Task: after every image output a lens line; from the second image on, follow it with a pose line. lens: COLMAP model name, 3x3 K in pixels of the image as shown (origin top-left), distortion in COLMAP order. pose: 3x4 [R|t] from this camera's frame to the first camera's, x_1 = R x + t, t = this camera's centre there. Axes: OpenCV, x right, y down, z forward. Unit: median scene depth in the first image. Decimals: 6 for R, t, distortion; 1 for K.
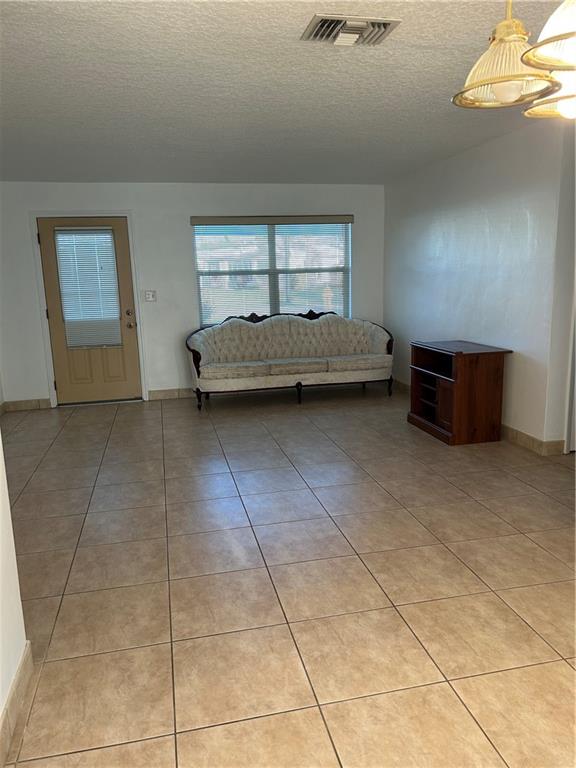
lens RADIAL K [[579.5, 0, 289.3], [0, 579.5, 378.2], [0, 0, 1]] dist [0.046030, -0.026479]
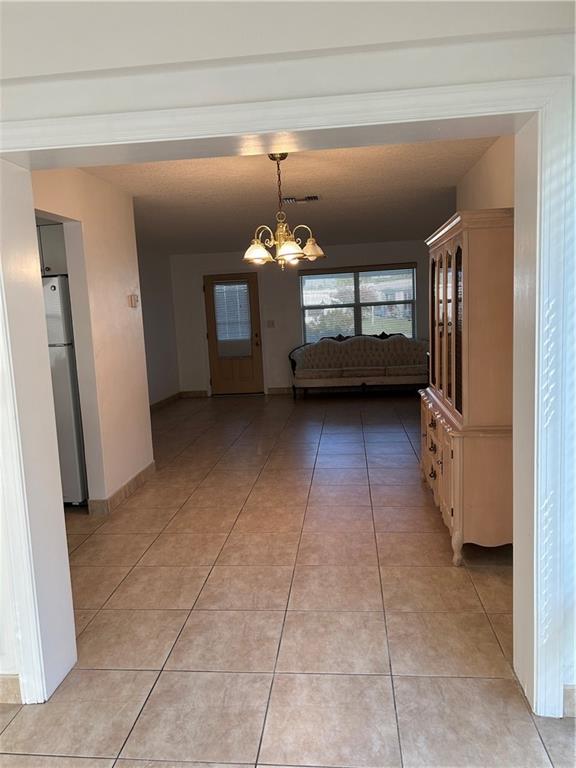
lens RADIAL K [[579.5, 0, 288.6], [0, 579.5, 386.5], [0, 0, 1]] dist [0.046030, -0.026479]
pose [[0.945400, 0.022090, -0.325163, 0.289718], [-0.033649, 0.998984, -0.029969, 0.061690], [0.324171, 0.039274, 0.945183, -0.378579]]
